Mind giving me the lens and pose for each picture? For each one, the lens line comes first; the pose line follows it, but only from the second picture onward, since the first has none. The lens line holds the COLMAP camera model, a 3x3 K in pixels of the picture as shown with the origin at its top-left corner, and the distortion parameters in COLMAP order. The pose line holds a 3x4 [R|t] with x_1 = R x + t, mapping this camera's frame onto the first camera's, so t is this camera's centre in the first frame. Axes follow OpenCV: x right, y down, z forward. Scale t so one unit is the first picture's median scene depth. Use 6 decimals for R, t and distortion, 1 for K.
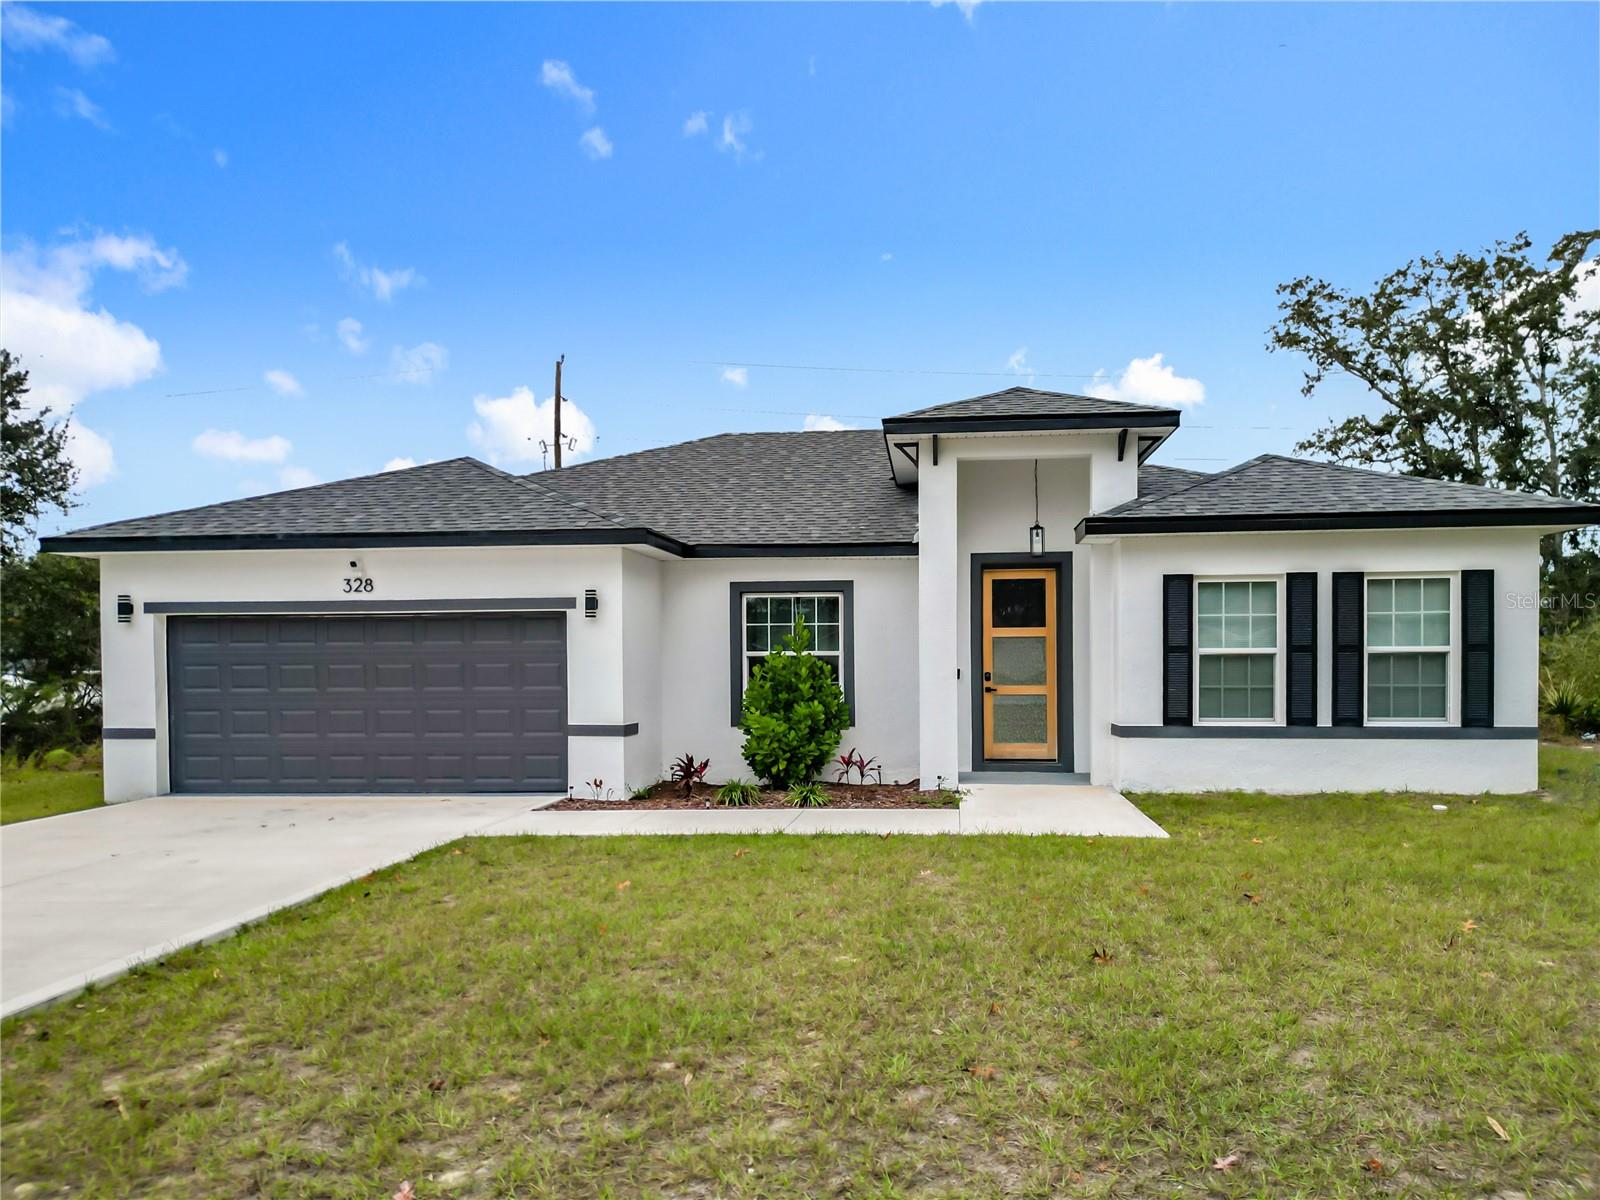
lens RADIAL K [[1144.3, 0, 815.0], [0, 1144.3, 626.3], [0, 0, 1]] dist [0.035686, -0.034190]
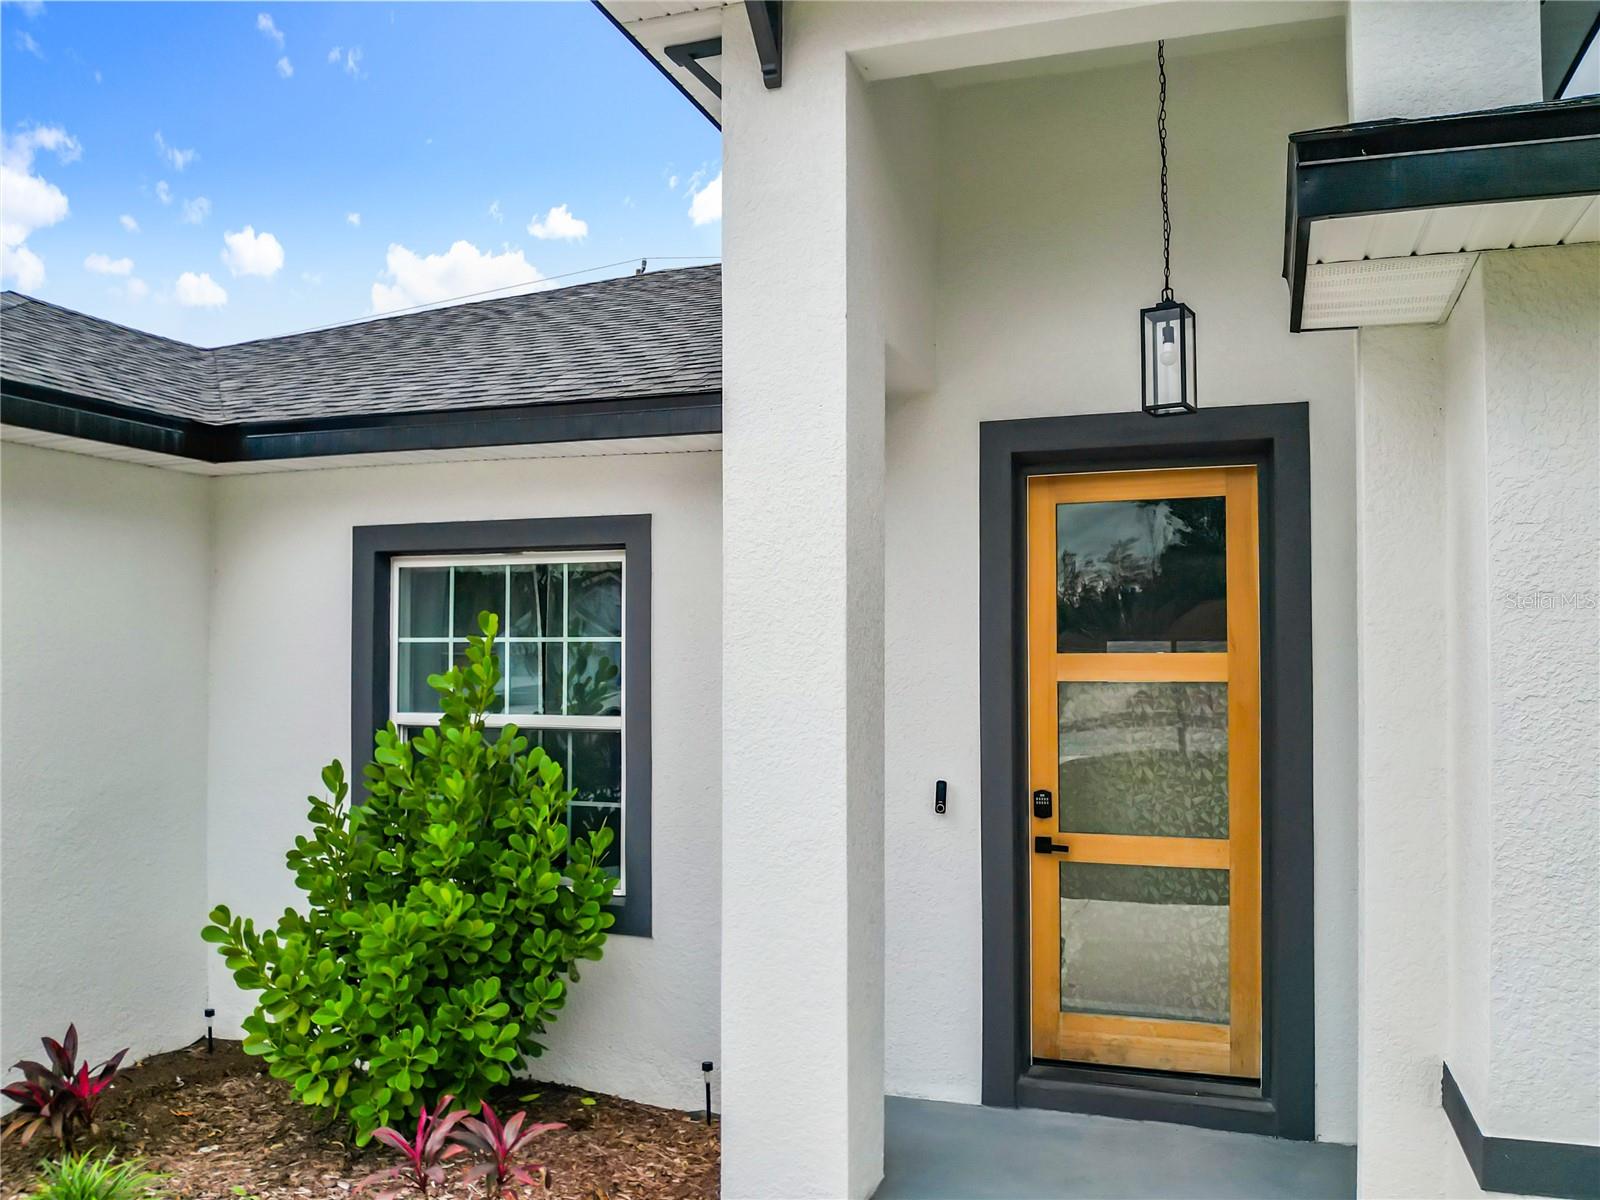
lens RADIAL K [[1272.5, 0, 806.1], [0, 1272.5, 603.0], [0, 0, 1]] dist [-0.062402, -0.005611]
pose [[0.974024, -0.002873, -0.226428, 0.187059], [-0.000577, 0.999885, -0.015167, -0.008472], [0.226446, 0.014904, 0.973910, 0.711517]]
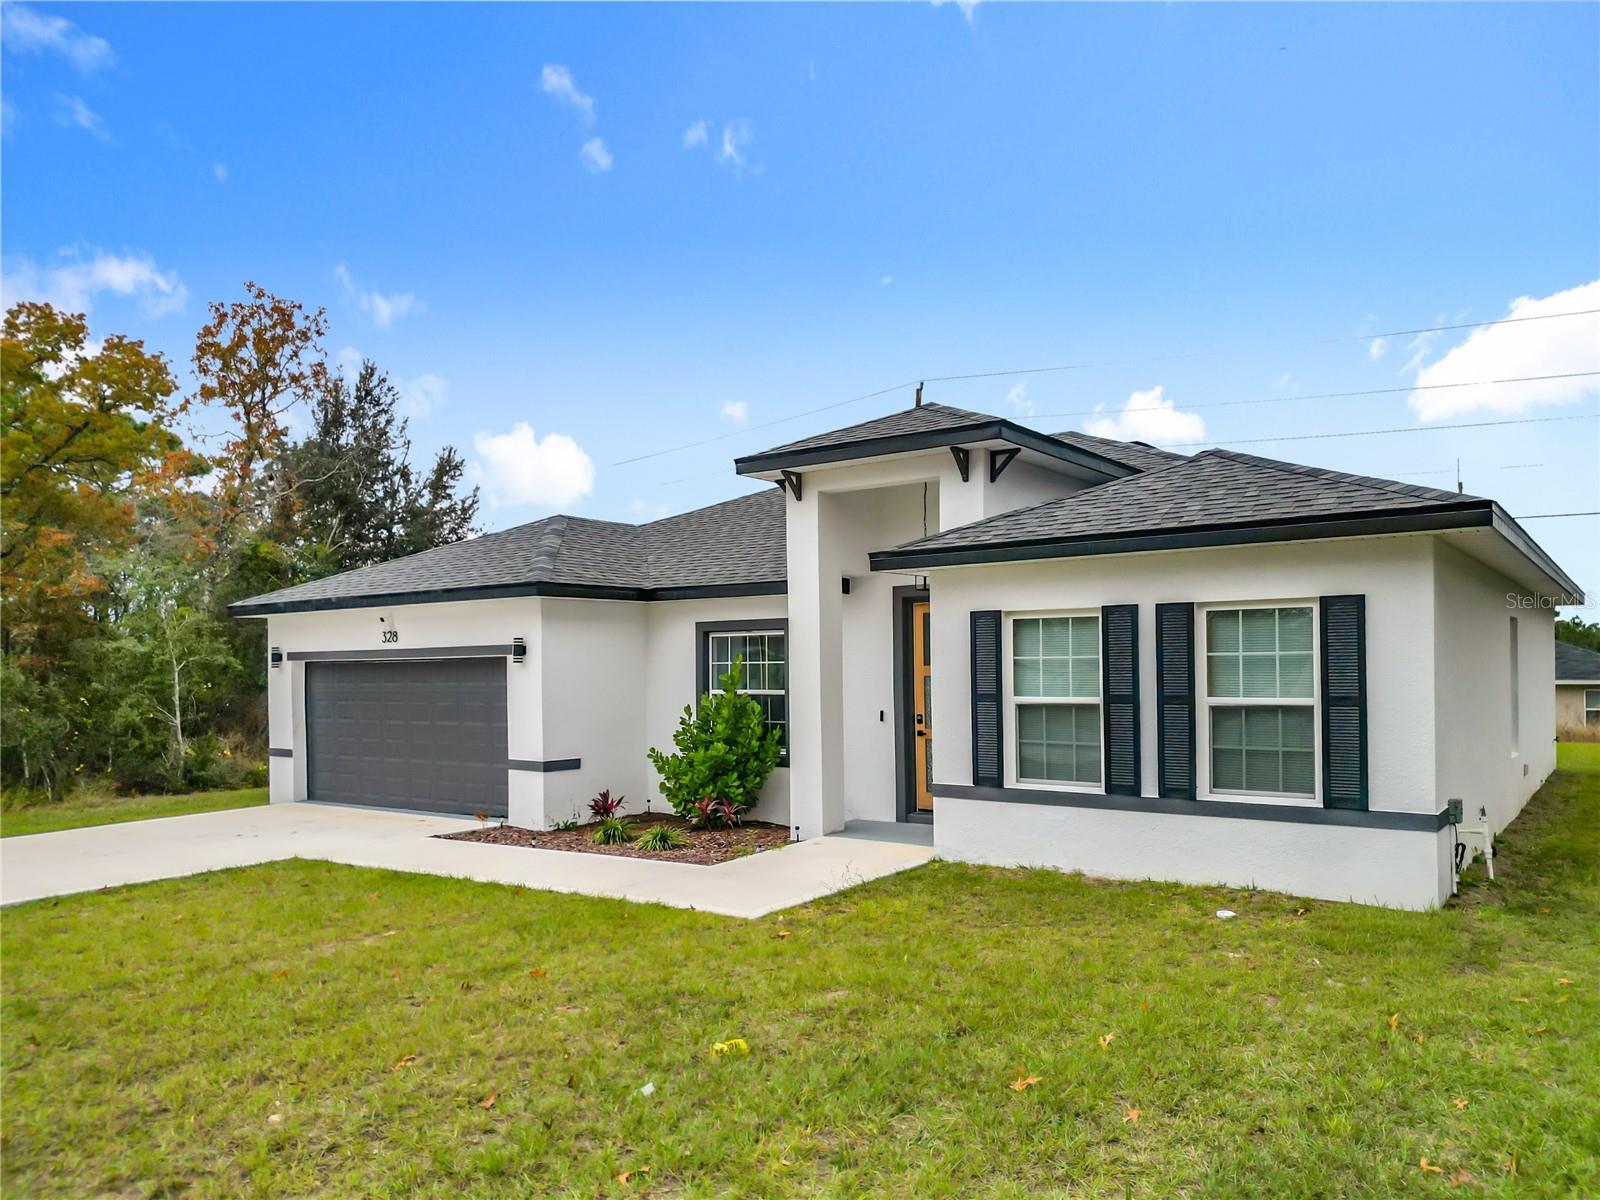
lens RADIAL K [[1144.3, 0, 799.9], [0, 1144.3, 599.1], [0, 0, 1]] dist [0.035686, -0.034190]
pose [[0.862090, -0.033928, -0.505619, 0.599218], [0.019536, 0.999240, -0.033741, -0.026075], [0.506379, 0.019210, 0.862097, 0.177466]]
